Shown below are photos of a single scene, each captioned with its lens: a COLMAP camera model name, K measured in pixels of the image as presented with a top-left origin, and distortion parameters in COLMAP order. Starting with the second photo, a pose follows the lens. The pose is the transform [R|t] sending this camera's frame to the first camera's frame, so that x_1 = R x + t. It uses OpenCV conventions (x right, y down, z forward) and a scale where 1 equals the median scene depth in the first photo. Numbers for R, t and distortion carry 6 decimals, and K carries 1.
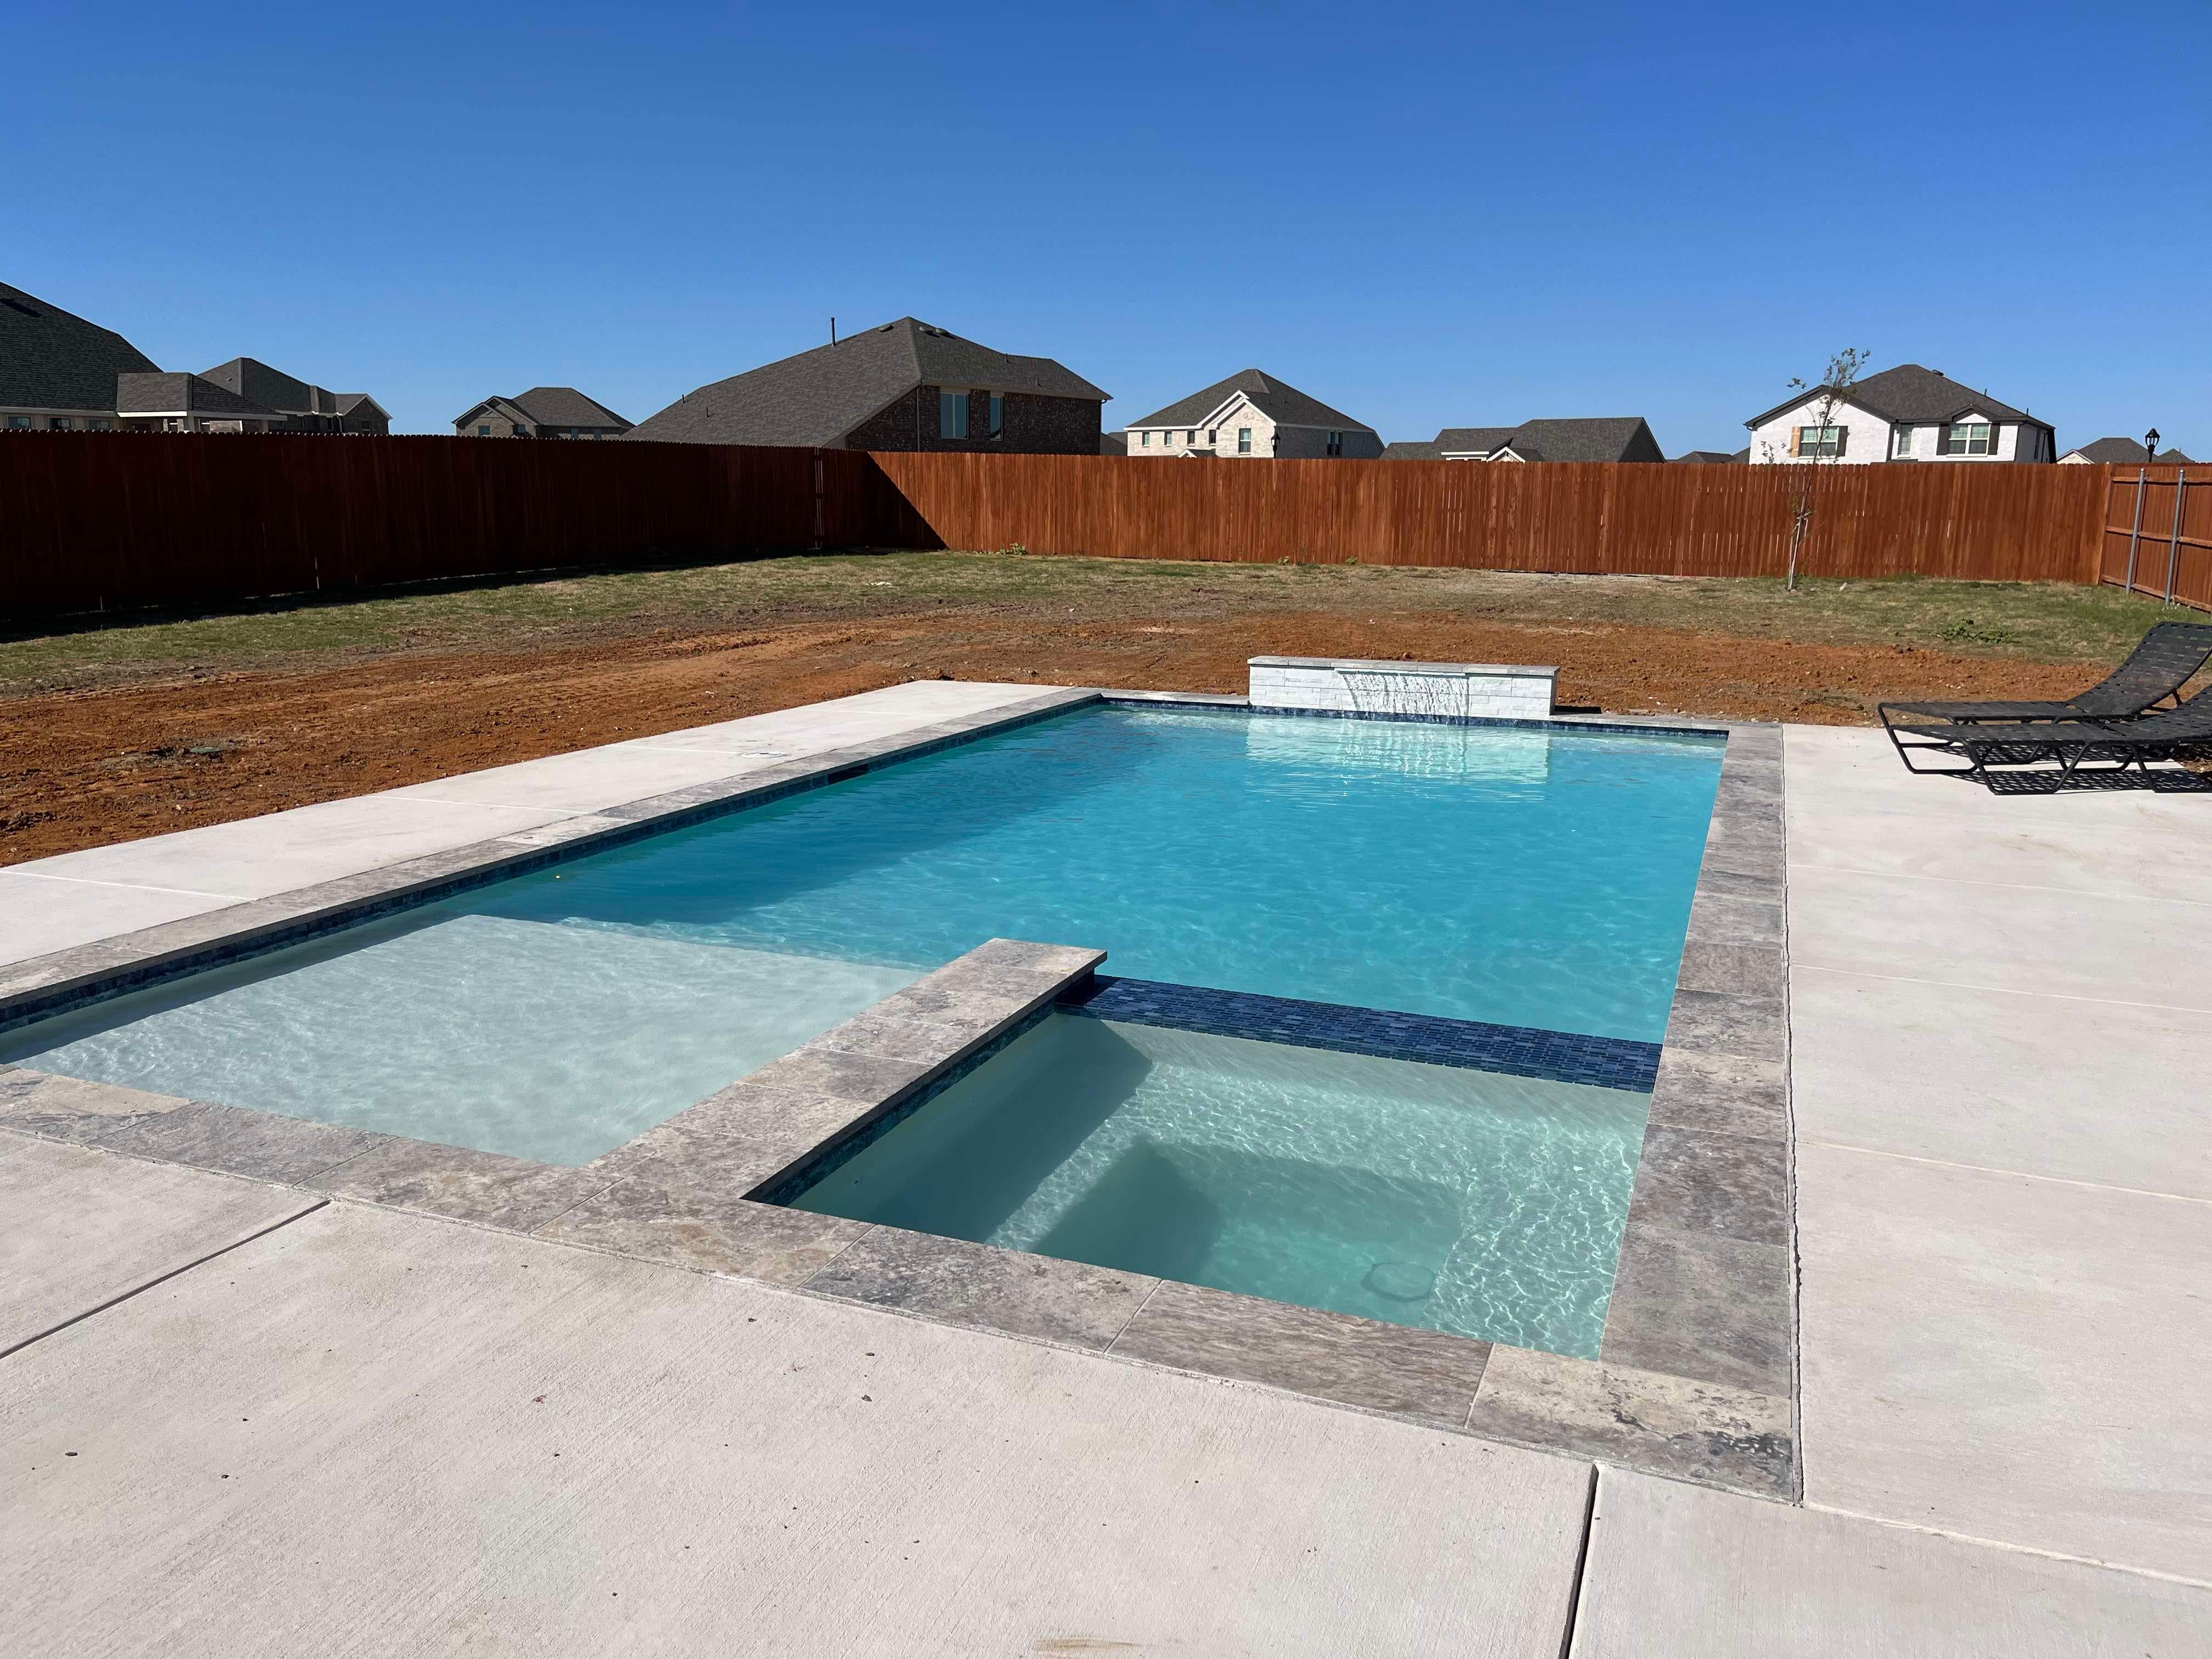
lens RADIAL K [[1680.0, 0, 1100.9], [0, 1680.0, 828.6], [0, 0, 1]] dist [0.020726, -0.012568]
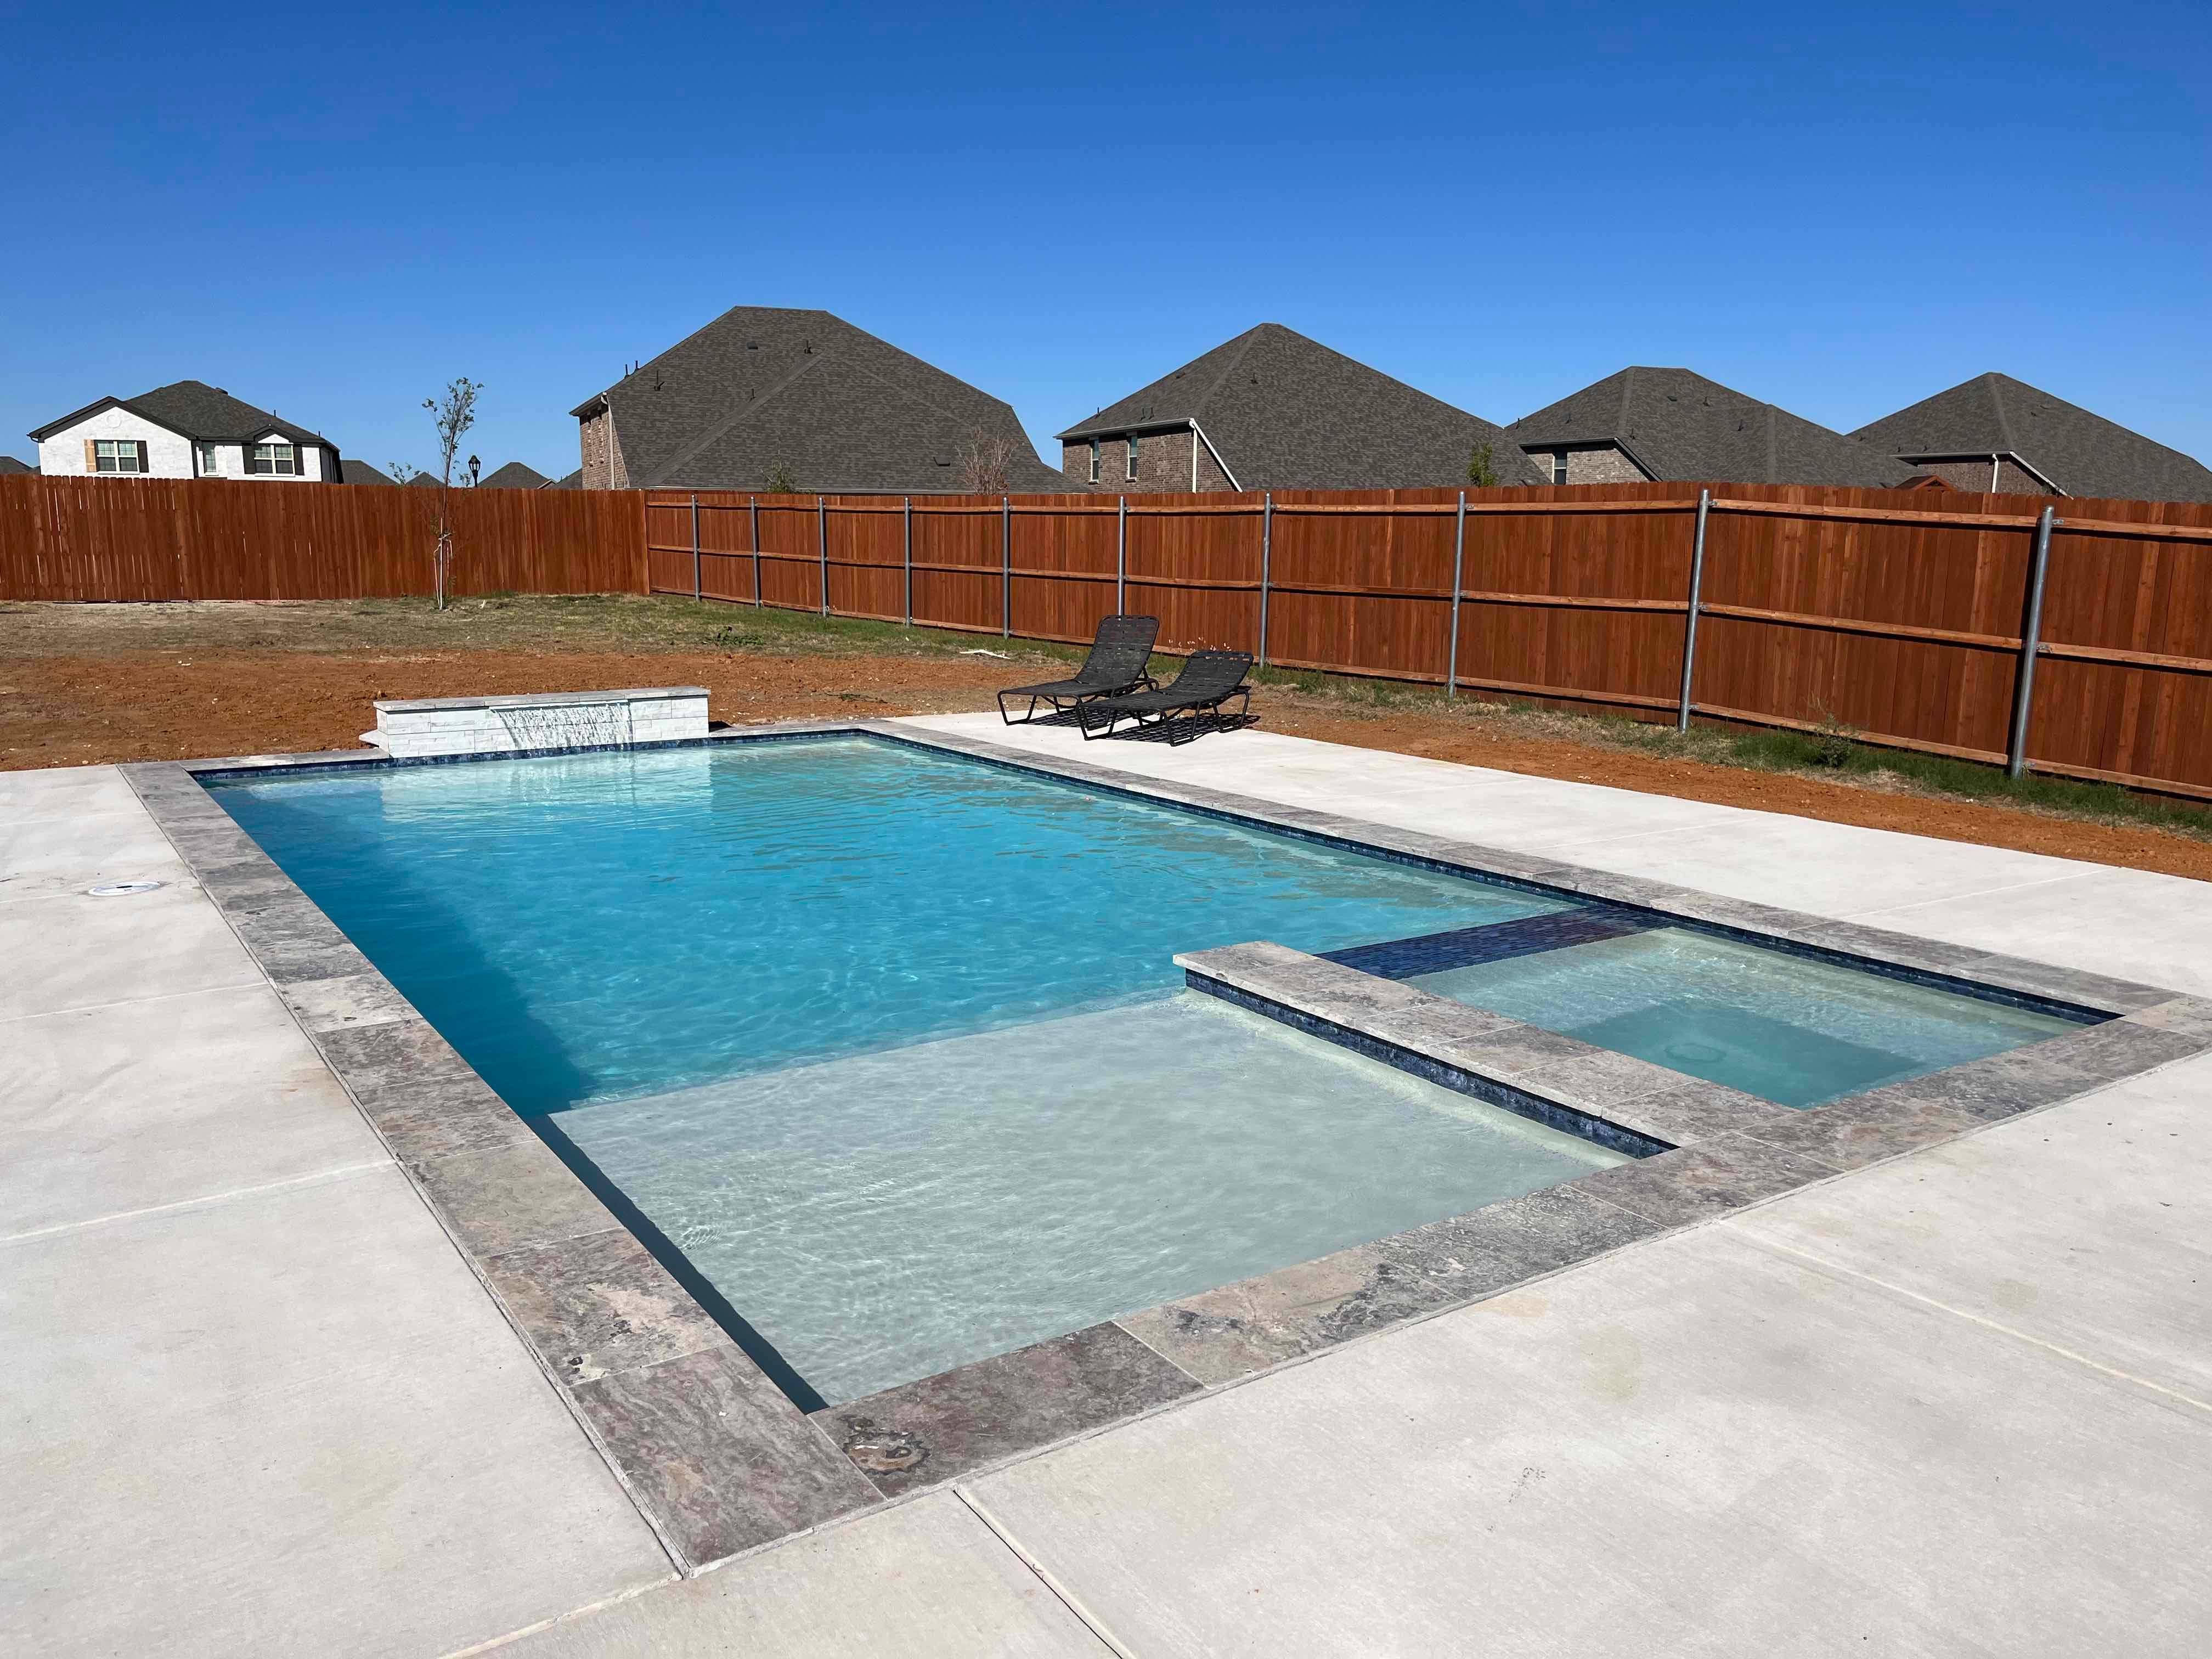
lens RADIAL K [[1680.0, 0, 1101.5], [0, 1680.0, 831.9], [0, 0, 1]] dist [0.020726, -0.012568]
pose [[0.568055, -0.149366, 0.809323, -0.429447], [0.156180, 0.985087, 0.072184, -0.042769], [-0.808036, 0.085396, 0.582912, 0.201467]]
